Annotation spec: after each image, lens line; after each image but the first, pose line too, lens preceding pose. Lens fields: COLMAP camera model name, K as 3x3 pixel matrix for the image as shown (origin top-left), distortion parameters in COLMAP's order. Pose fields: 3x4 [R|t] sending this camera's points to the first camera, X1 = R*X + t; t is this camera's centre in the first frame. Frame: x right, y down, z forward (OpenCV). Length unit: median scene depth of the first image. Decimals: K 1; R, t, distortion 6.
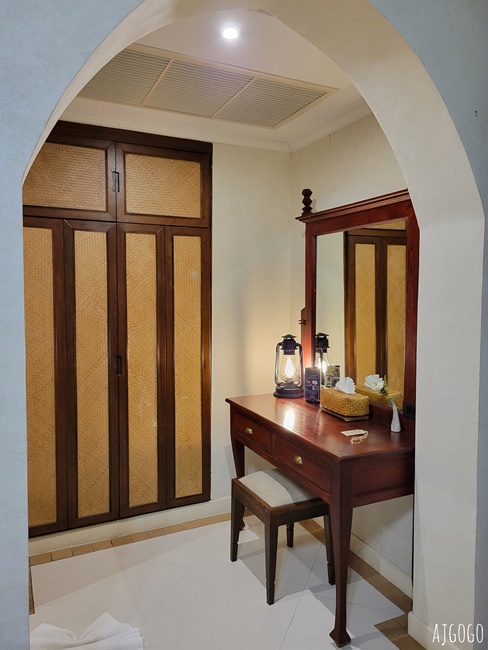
lens RADIAL K [[491.0, 0, 243.1], [0, 491.0, 329.2], [0, 0, 1]] dist [0.044619, -0.023186]
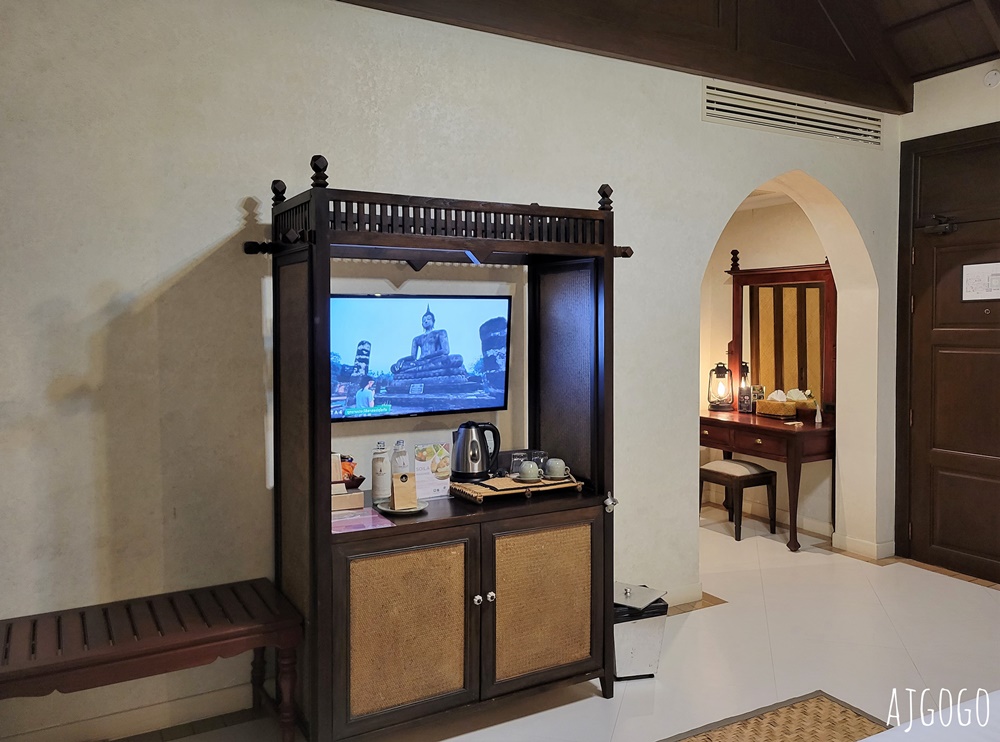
lens RADIAL K [[807.9, 0, 501.1], [0, 807.9, 361.0], [0, 0, 1]] dist [0.005284, 0.000014]
pose [[0.996835, -0.008906, 0.078996, -0.654448], [0.010917, 0.999626, -0.025057, 0.055460], [-0.078744, 0.025840, 0.996560, -1.064546]]
